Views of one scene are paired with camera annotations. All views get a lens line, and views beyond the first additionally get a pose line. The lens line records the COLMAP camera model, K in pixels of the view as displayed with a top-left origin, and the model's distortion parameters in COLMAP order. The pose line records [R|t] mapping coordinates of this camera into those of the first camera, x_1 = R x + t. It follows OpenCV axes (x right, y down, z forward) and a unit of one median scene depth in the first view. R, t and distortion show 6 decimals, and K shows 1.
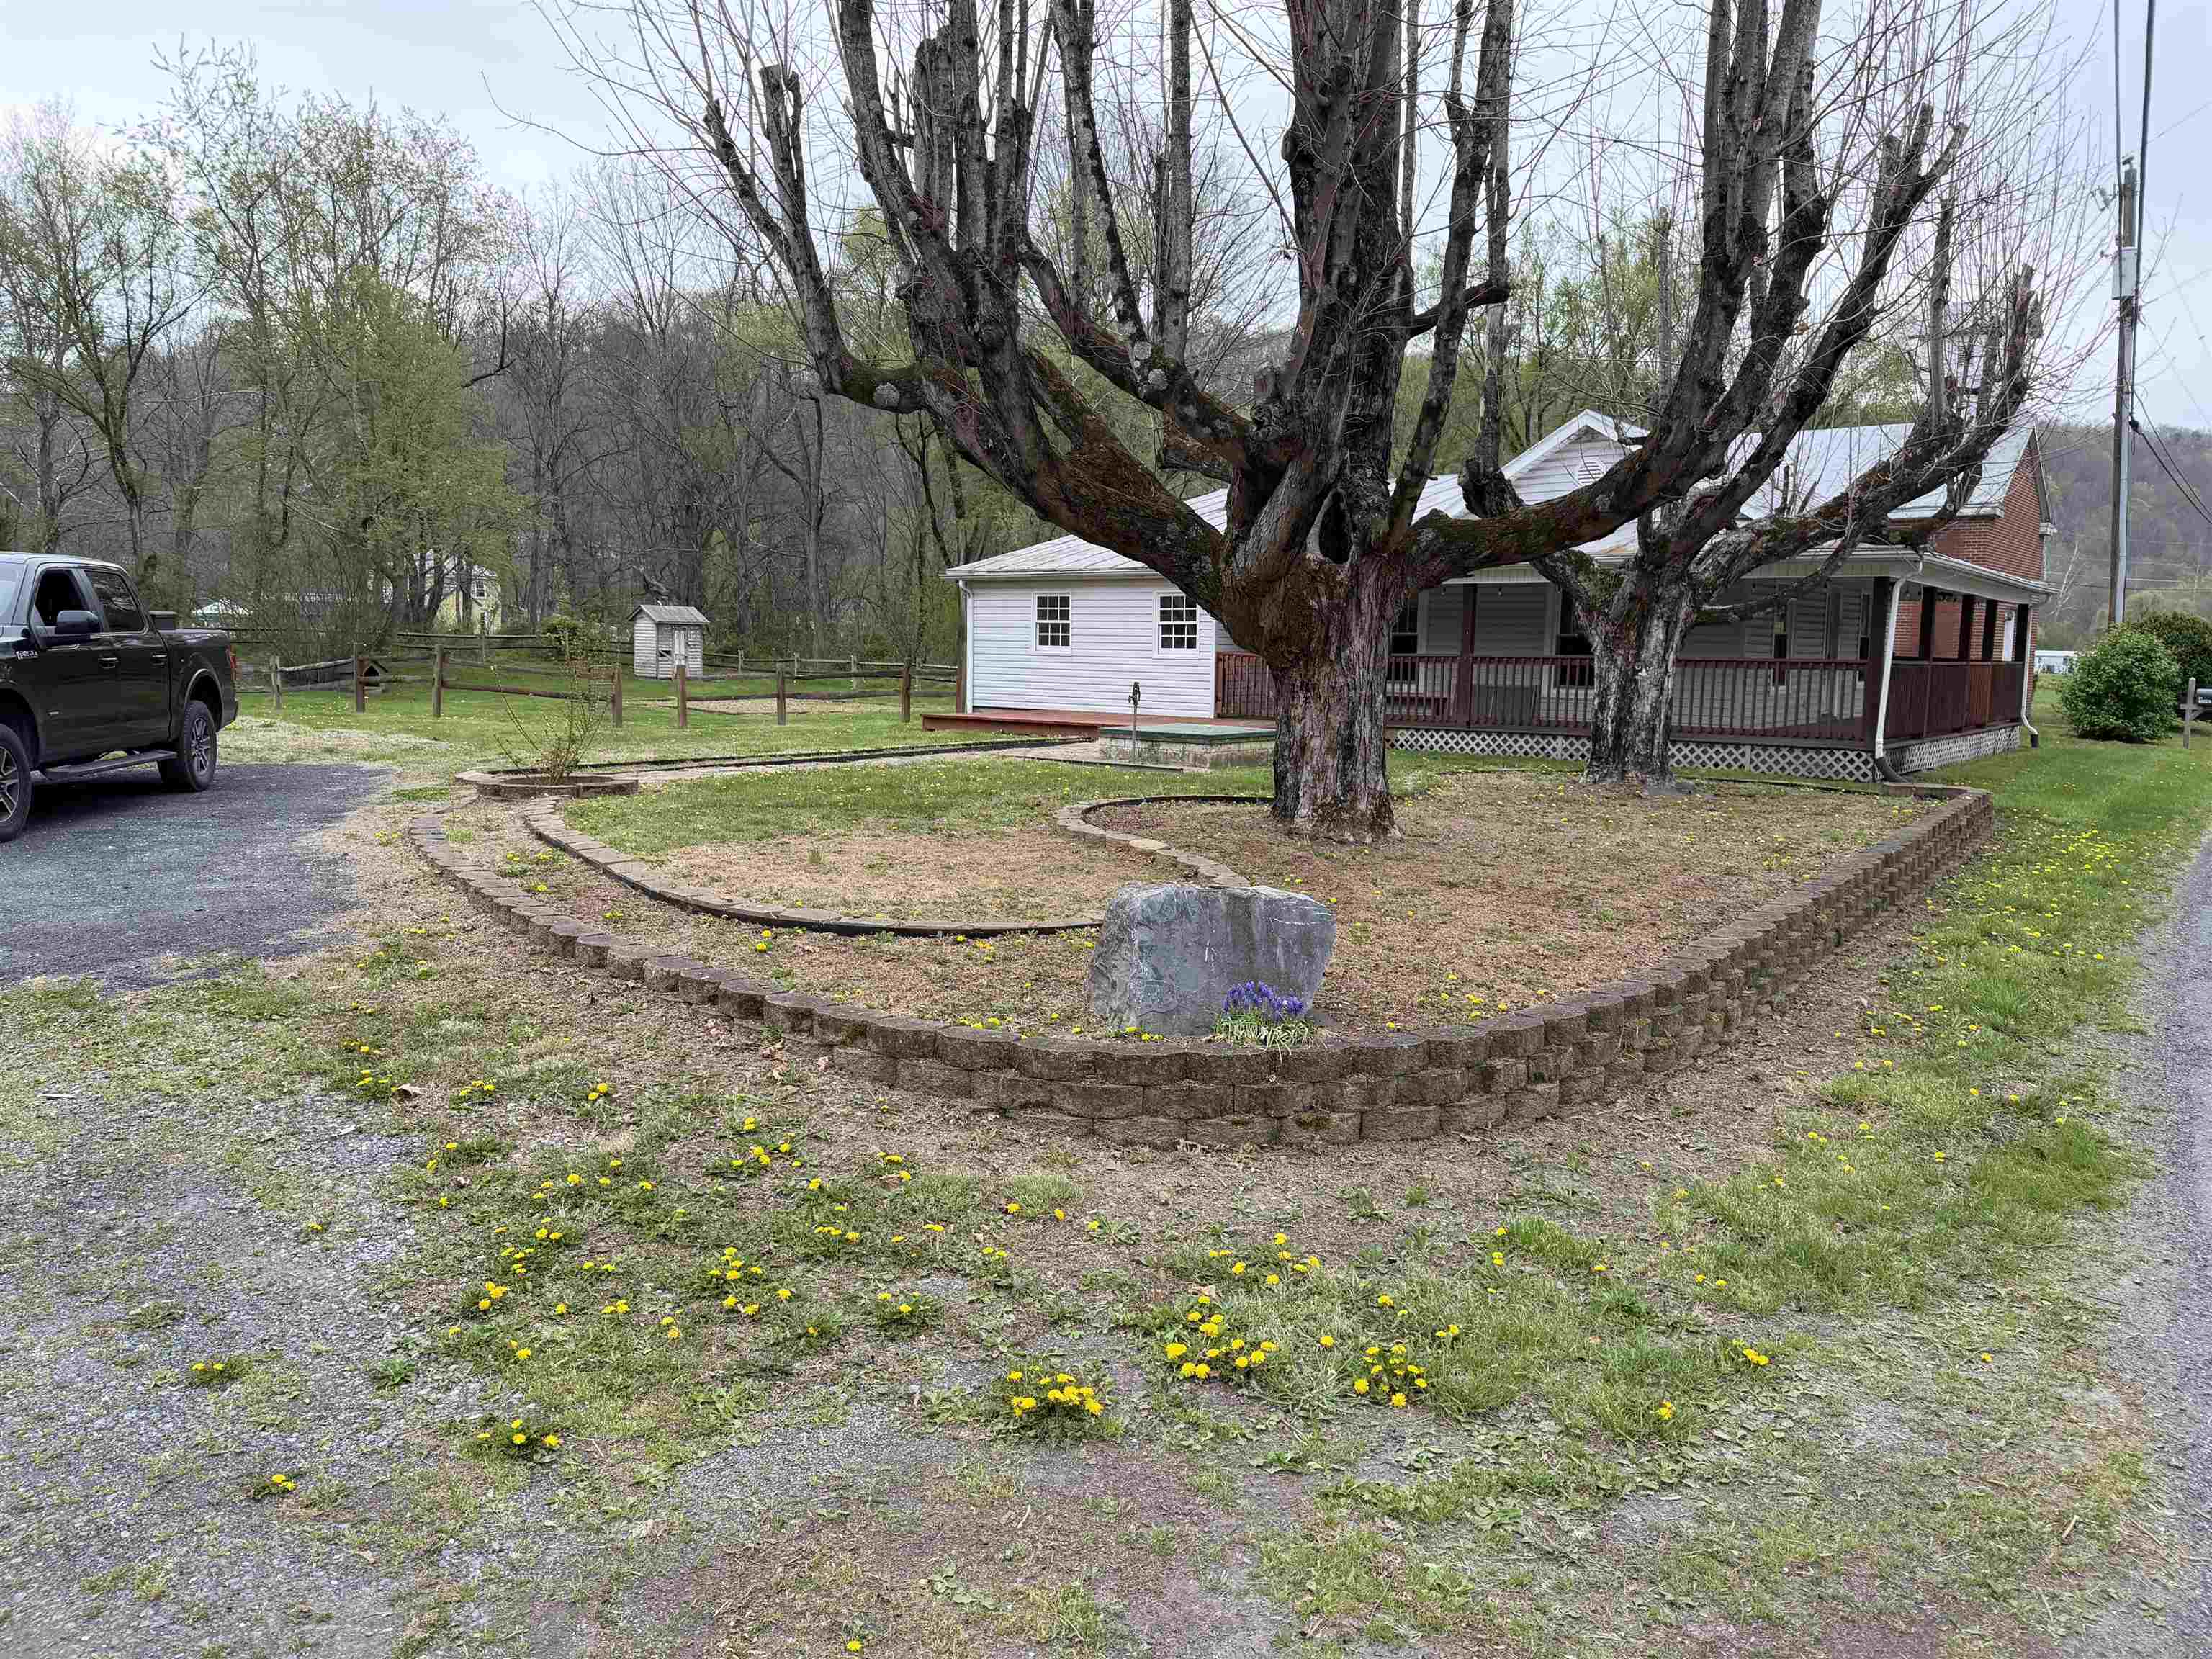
lens RADIAL K [[1523.0, 0, 1109.9], [0, 1523.0, 830.2], [0, 0, 1]] dist [0.034354, -0.048315]
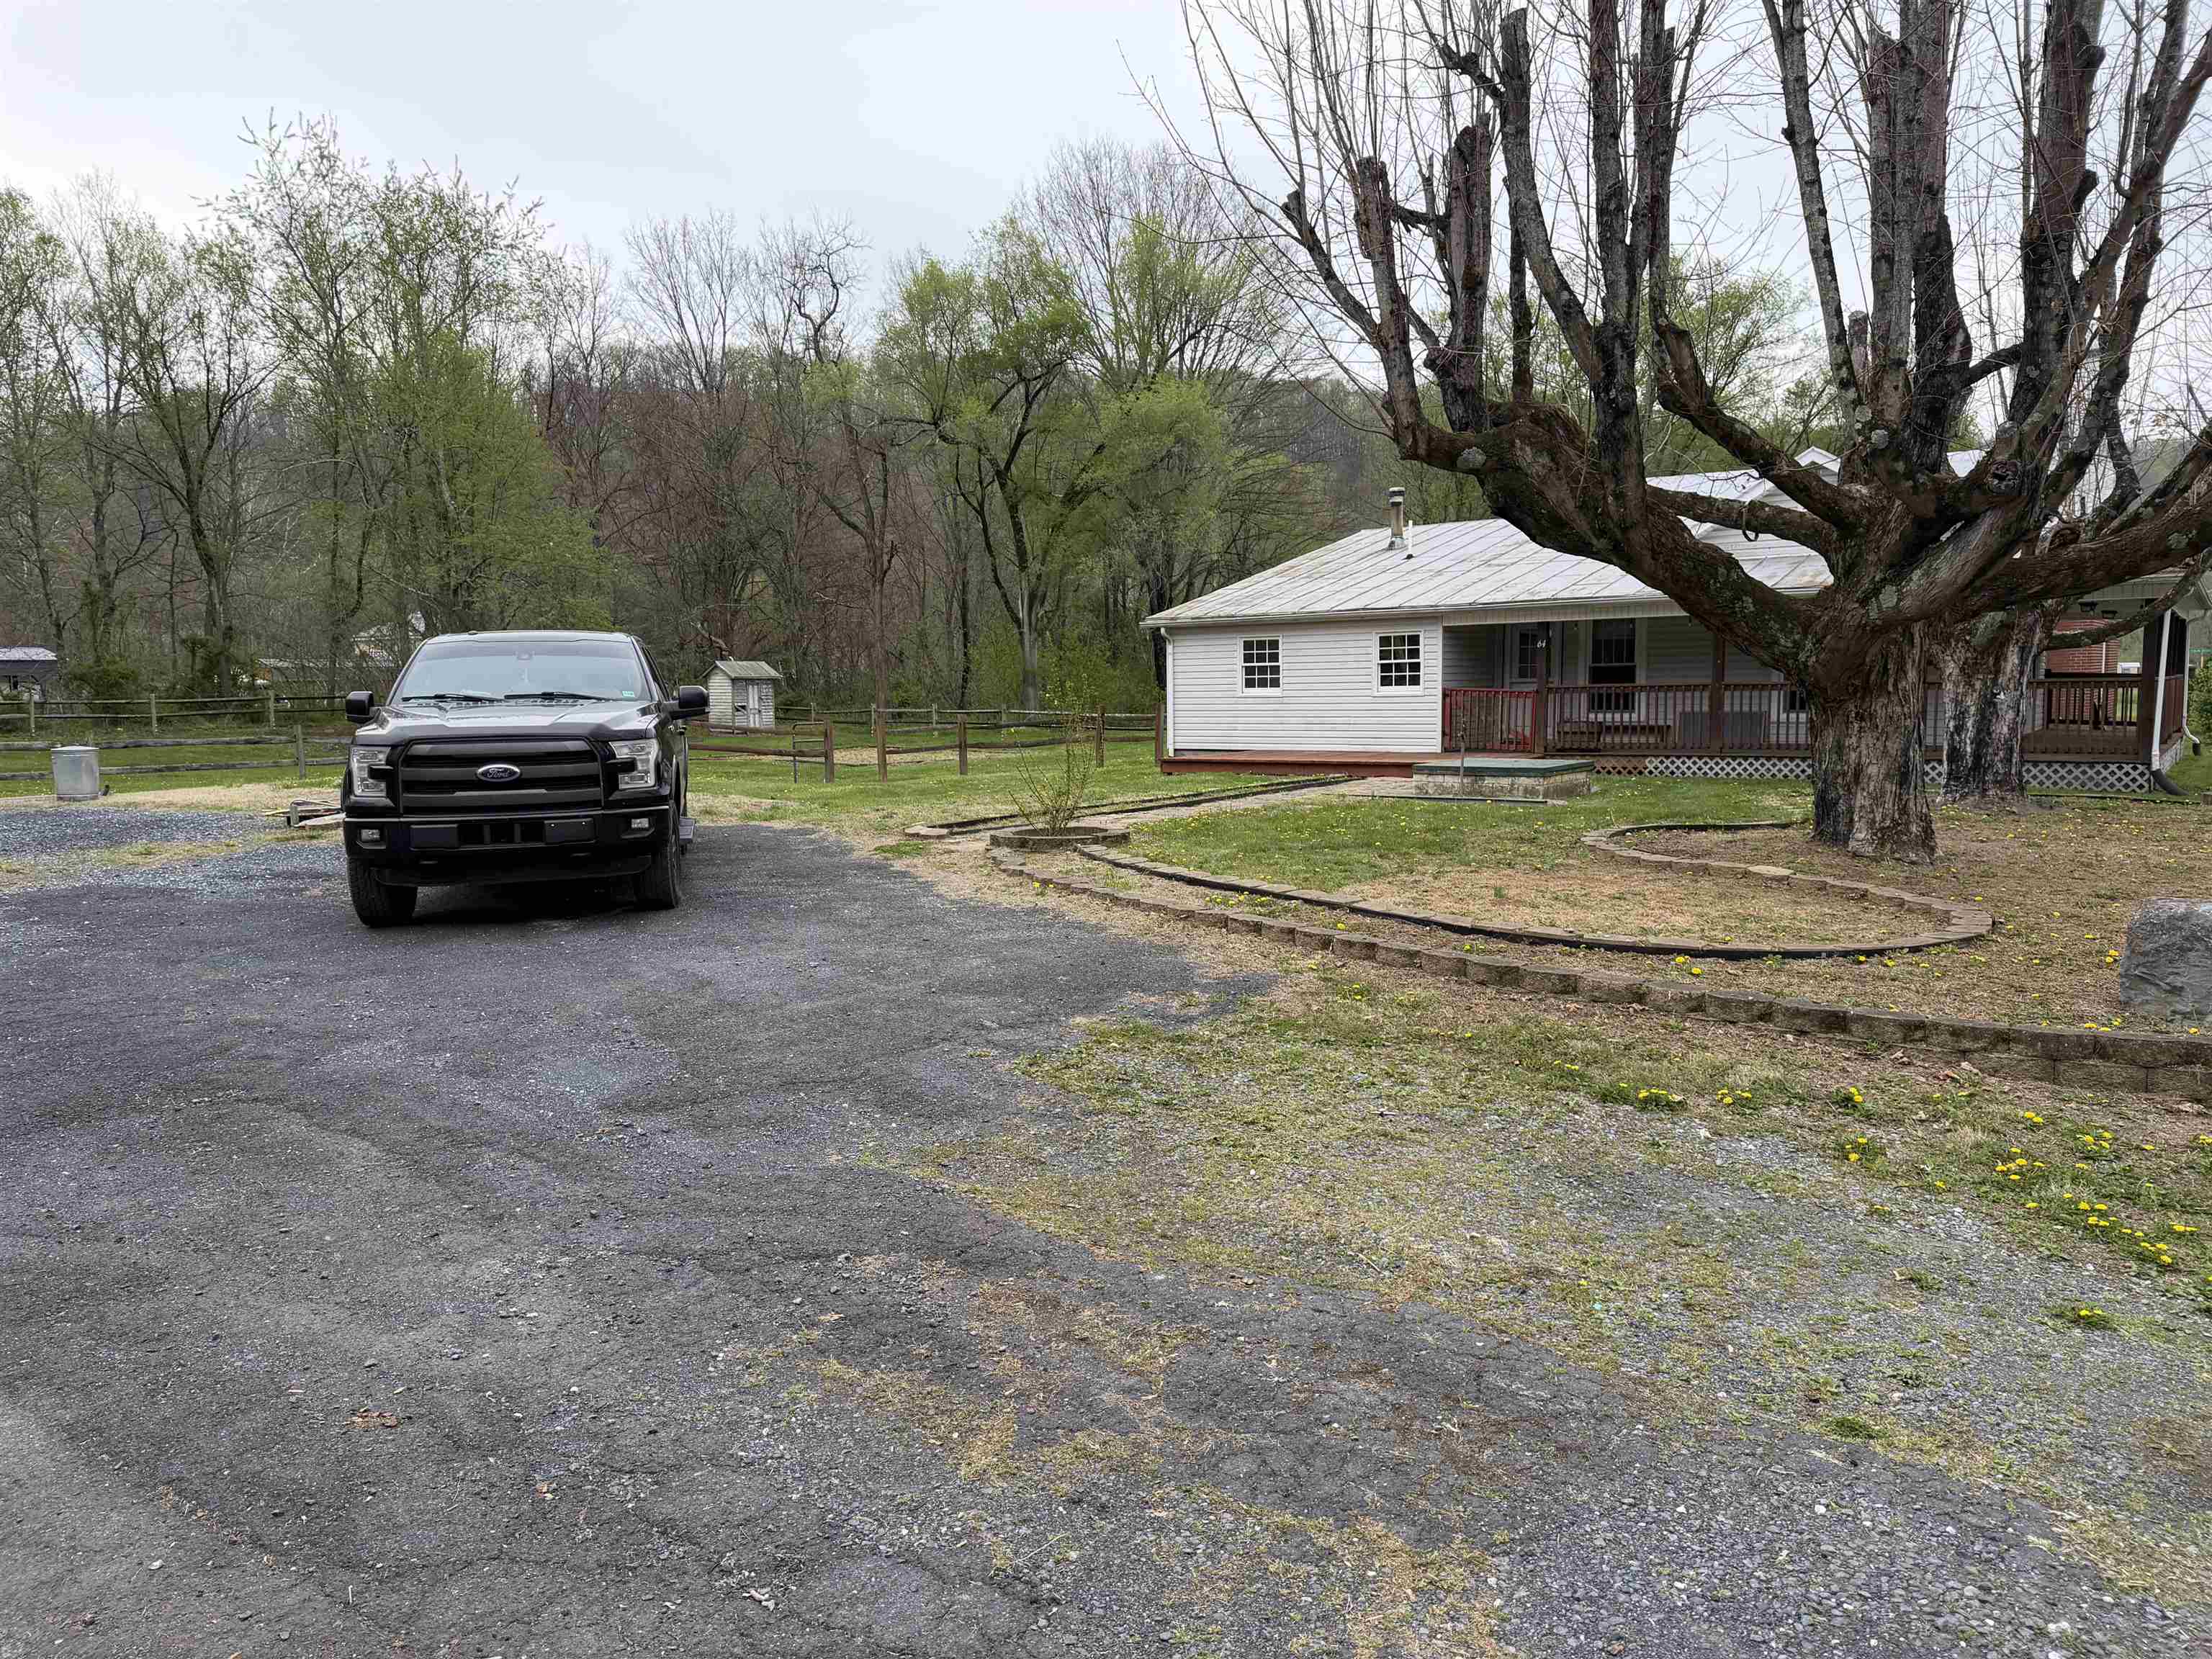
lens RADIAL K [[1523.0, 0, 1089.0], [0, 1523.0, 836.4], [0, 0, 1]] dist [0.034354, -0.048315]
pose [[0.998974, -0.034050, 0.029866, -0.227816], [0.034692, 0.999173, -0.021222, -0.003734], [-0.029119, 0.022236, 0.999329, -0.026317]]
